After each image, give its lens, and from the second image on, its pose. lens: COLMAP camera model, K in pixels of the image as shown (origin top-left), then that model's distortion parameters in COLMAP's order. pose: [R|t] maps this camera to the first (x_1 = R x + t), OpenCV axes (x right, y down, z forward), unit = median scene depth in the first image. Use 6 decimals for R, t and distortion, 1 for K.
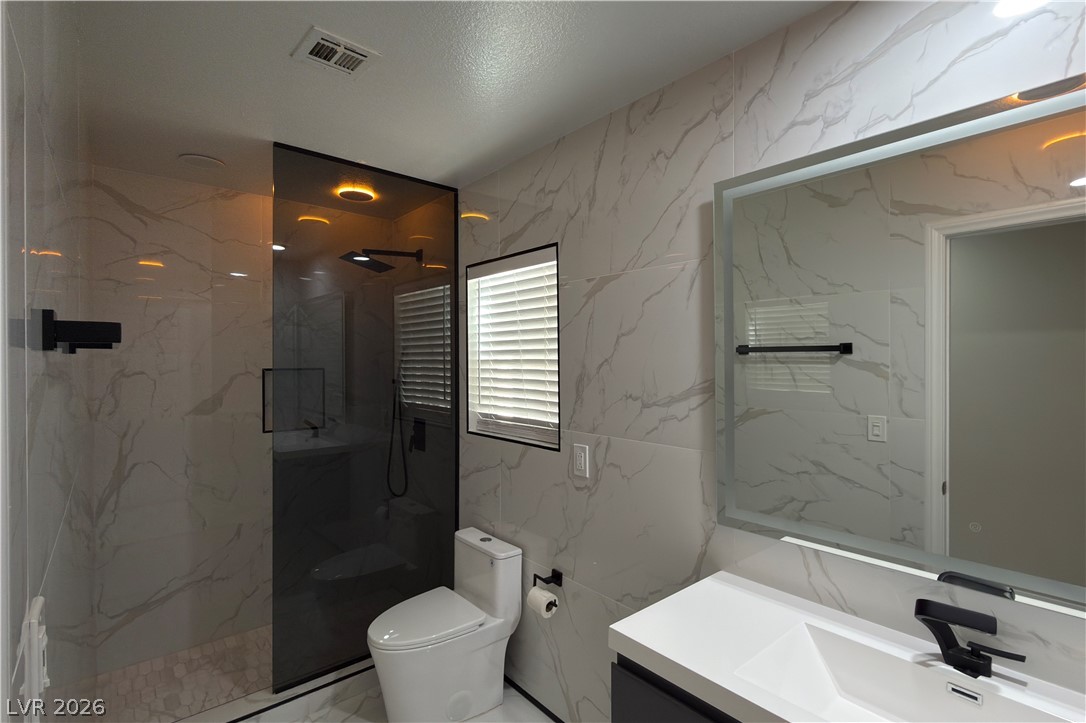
lens RADIAL K [[517.1, 0, 543.0], [0, 517.1, 361.5], [0, 0, 1]] dist [-0.000115, -0.000015]
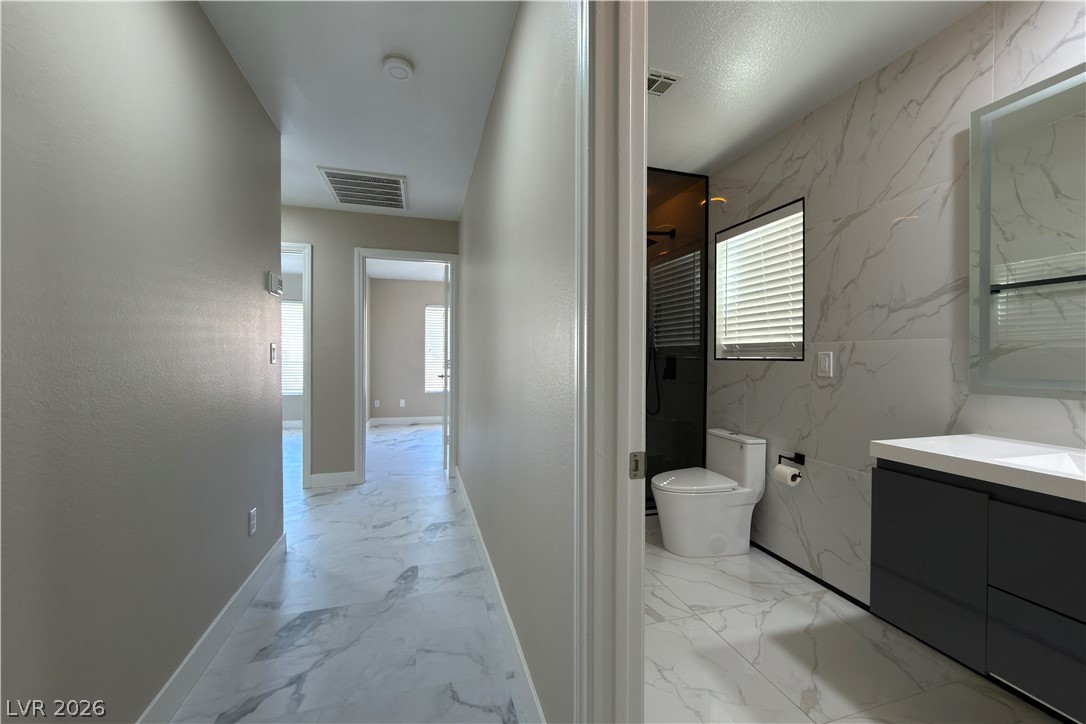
lens RADIAL K [[433.8, 0, 543.0], [0, 433.8, 362.0], [0, 0, 1]] dist [-0.000986, -0.000108]
pose [[0.911471, 0.011090, -0.411216, -0.115326], [-0.006476, 0.999900, 0.012610, 0.169121], [0.411314, -0.008830, 0.911451, -0.247850]]
